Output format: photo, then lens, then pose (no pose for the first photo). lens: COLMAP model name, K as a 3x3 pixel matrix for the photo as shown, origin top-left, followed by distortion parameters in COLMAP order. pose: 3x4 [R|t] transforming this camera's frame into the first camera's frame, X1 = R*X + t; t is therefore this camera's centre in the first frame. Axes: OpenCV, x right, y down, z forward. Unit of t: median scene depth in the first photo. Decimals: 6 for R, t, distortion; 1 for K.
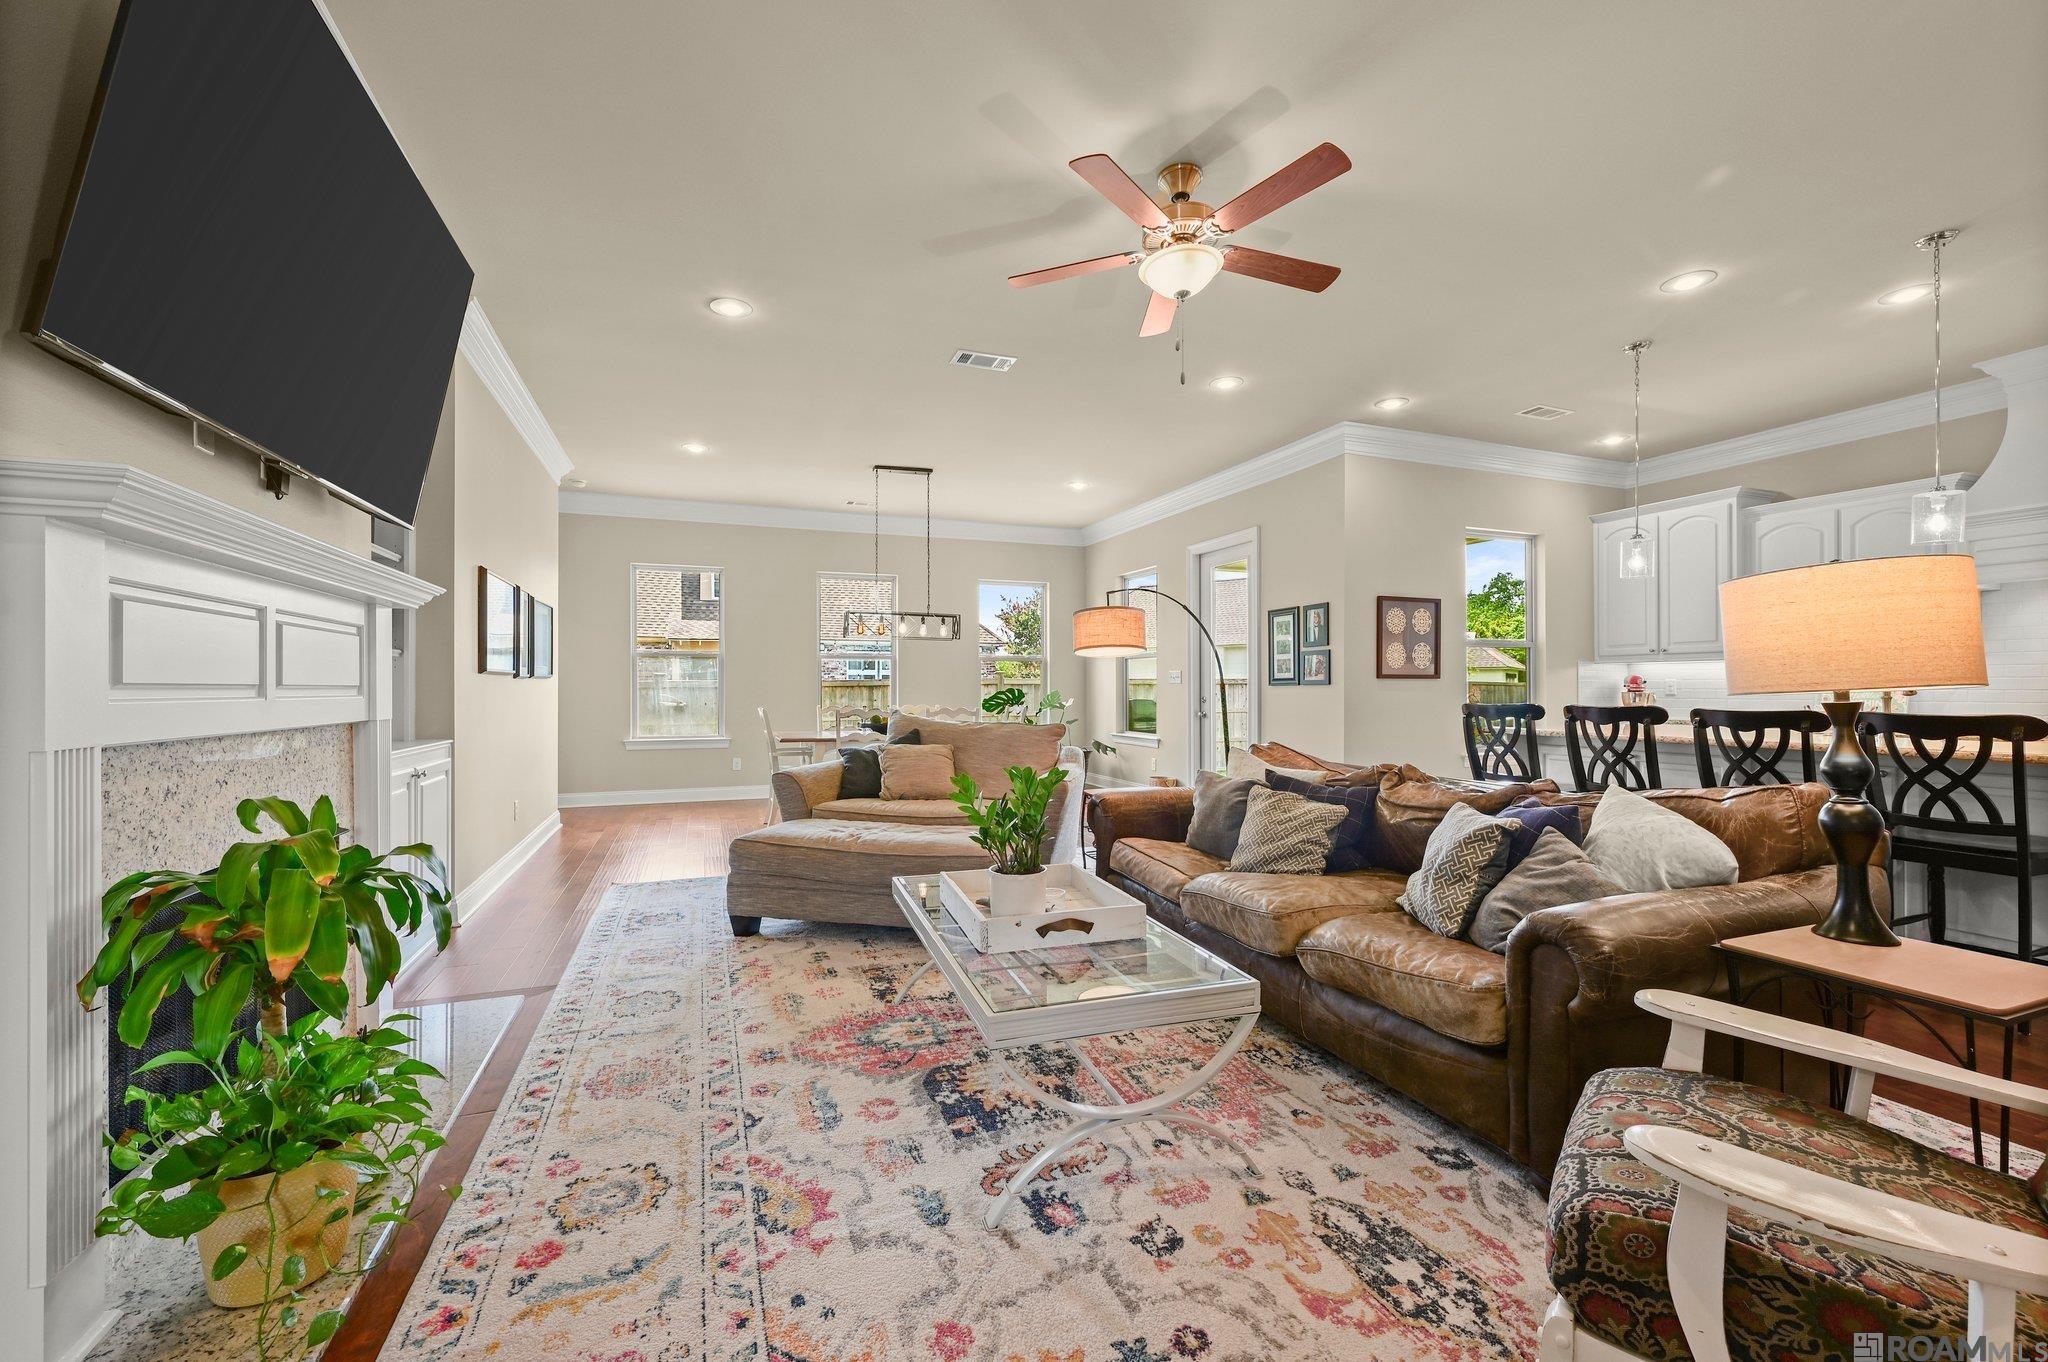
lens RADIAL K [[810.0, 0, 1003.1], [0, 810.0, 688.5], [0, 0, 1]] dist [0.002457, 0.000316]
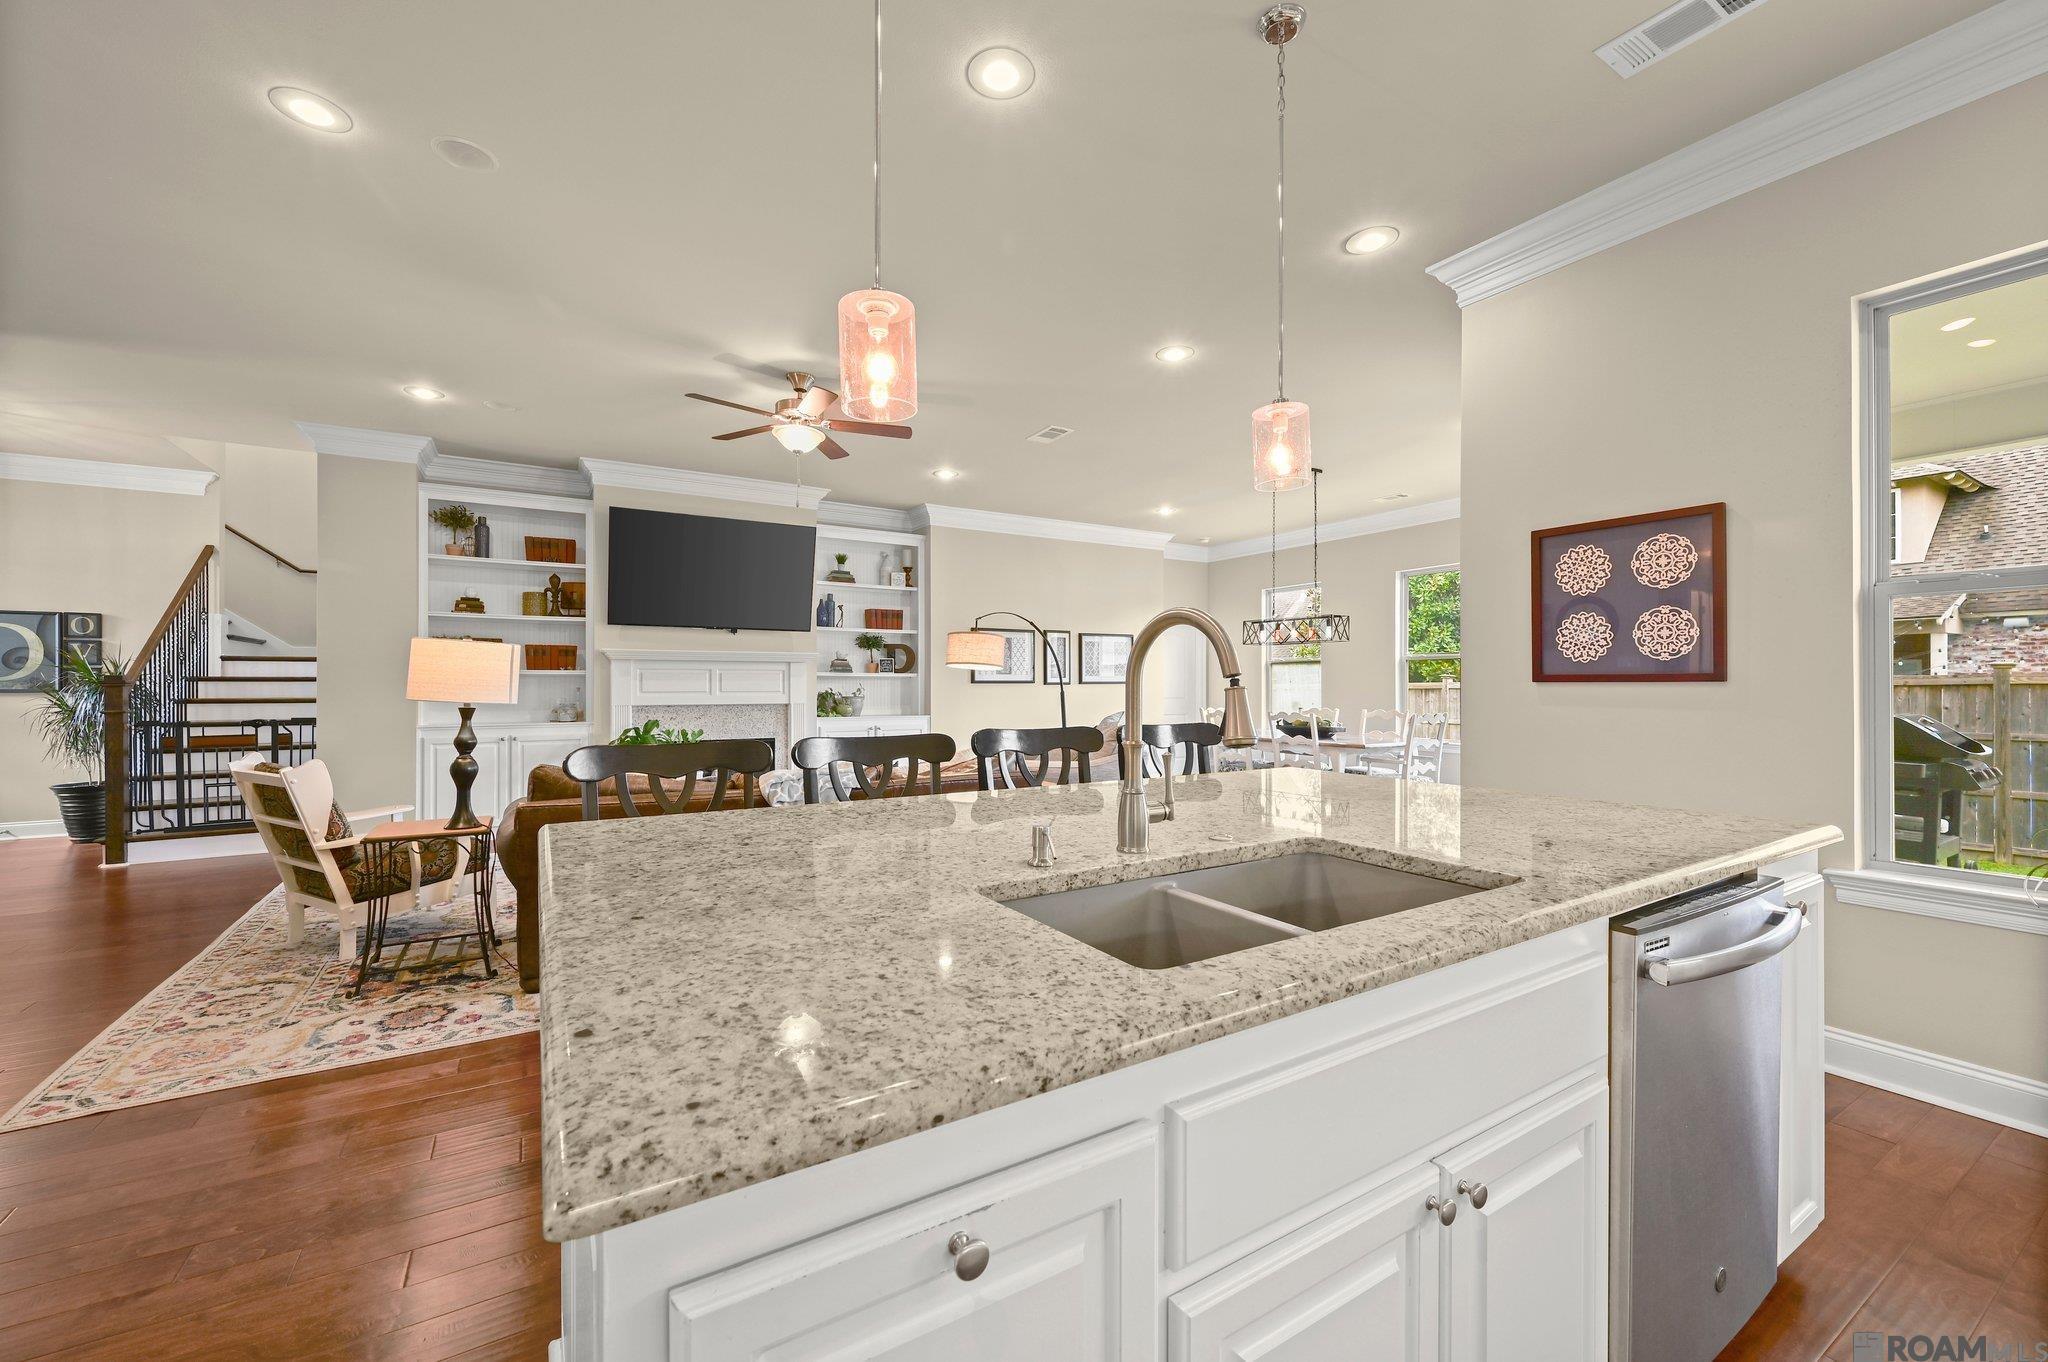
lens RADIAL K [[810.0, 0, 1023.4], [0, 810.0, 688.1], [0, 0, 1]] dist [0.002457, 0.000316]
pose [[0.220429, 0.000360, -0.975403, 2.517500], [-0.001007, 0.999999, 0.000142, -0.018865], [0.975403, 0.000951, 0.220429, 1.441154]]
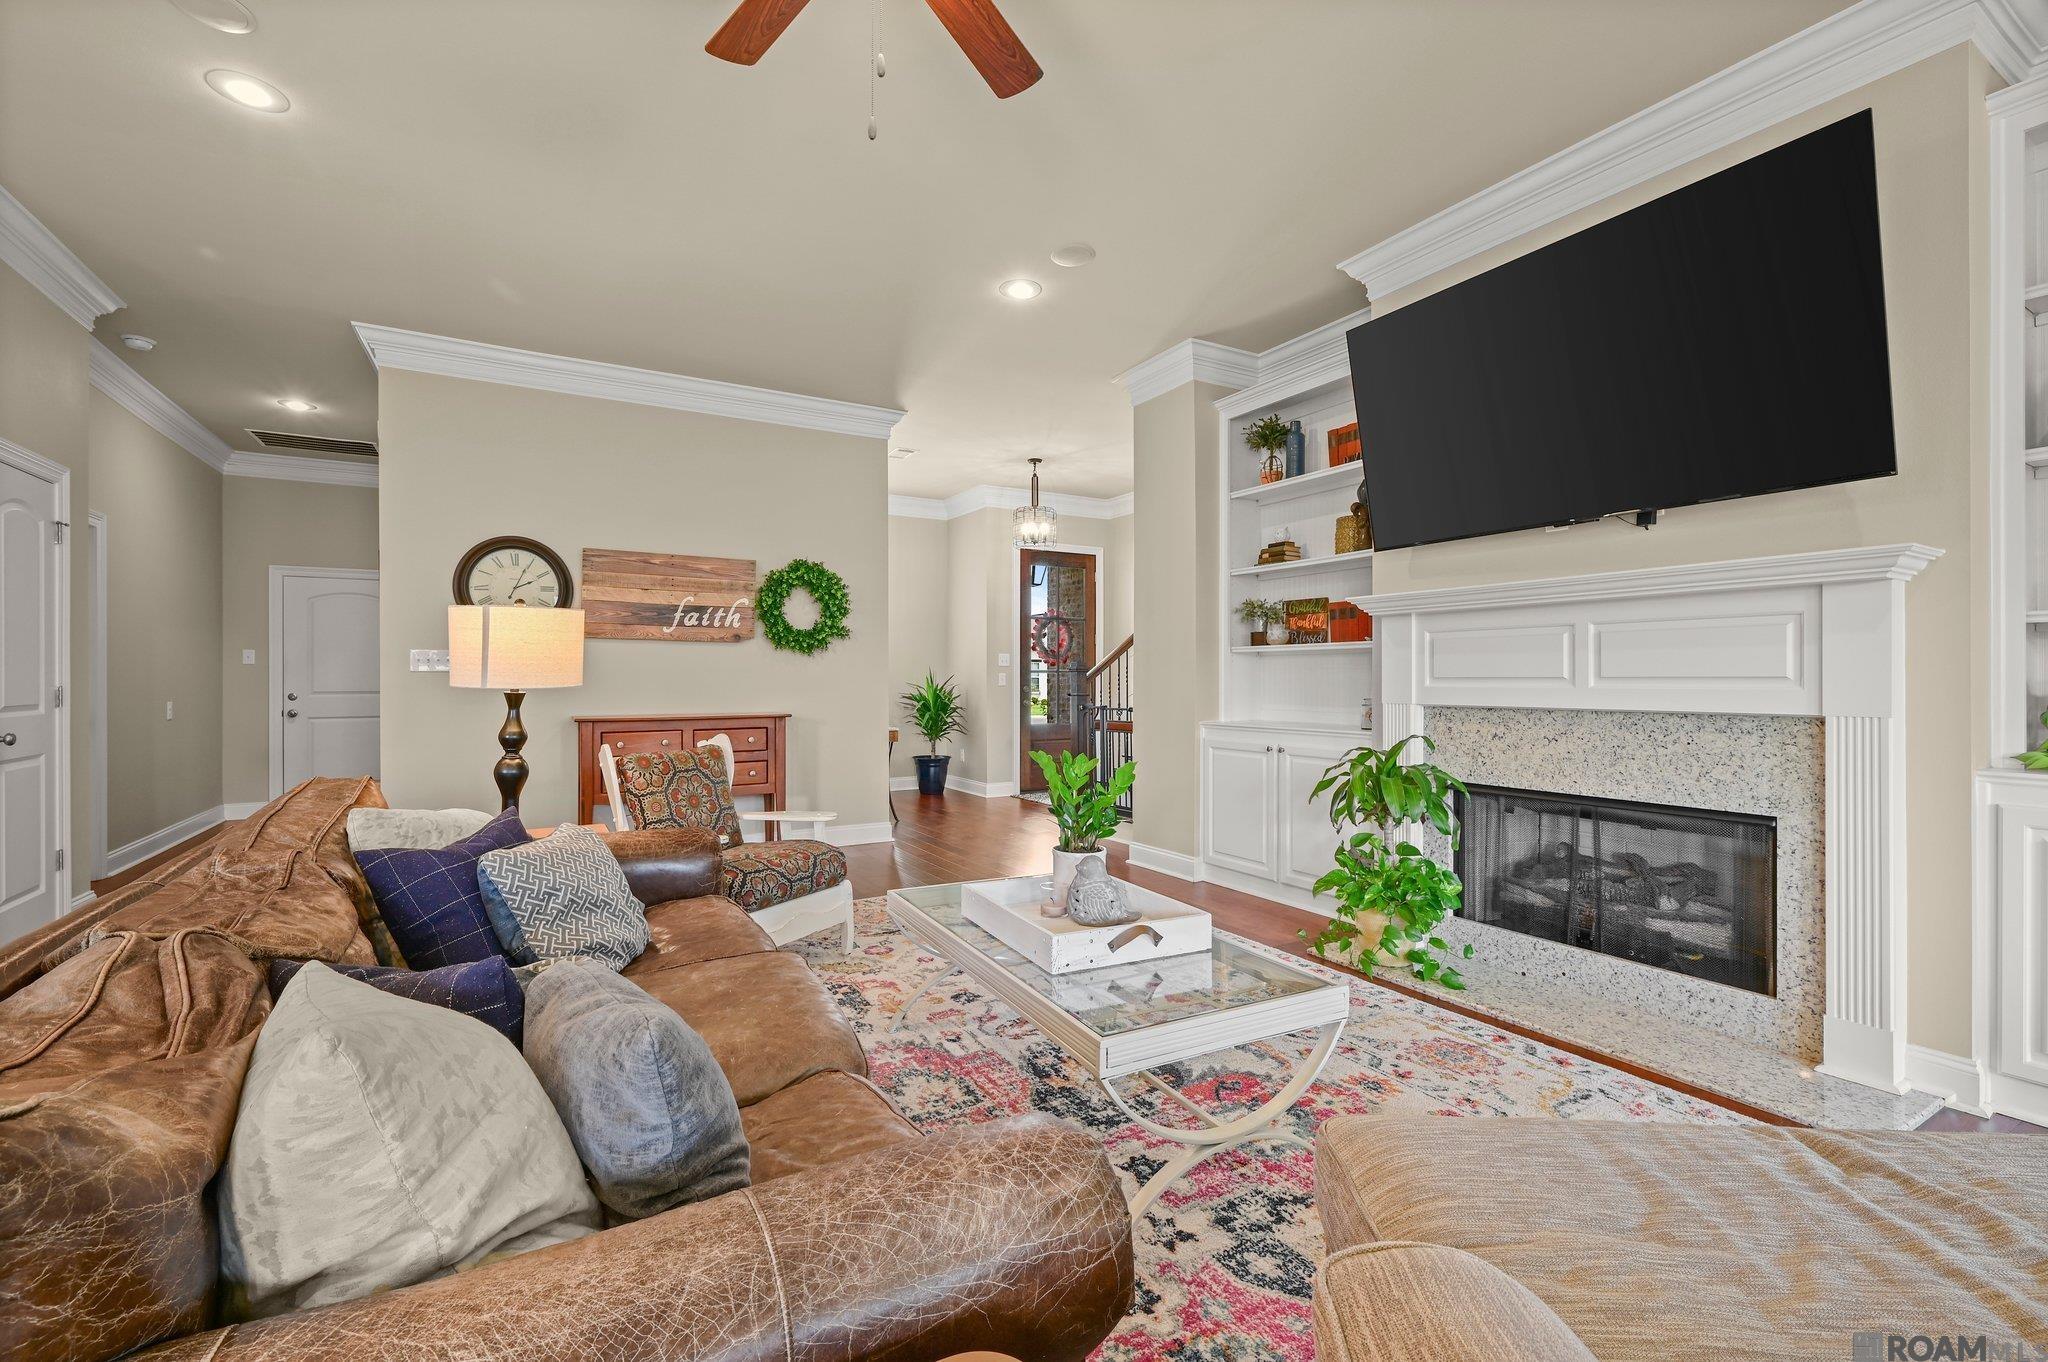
lens RADIAL K [[873.8, 0, 1021.4], [0, 873.8, 678.9], [0, 0, 1]] dist [-0.001853, -0.000130]
pose [[-0.983507, 0.001337, -0.180867, 0.307120], [0.001235, 0.999999, 0.000673, -0.002944], [0.180868, 0.000439, -0.983507, 2.145037]]
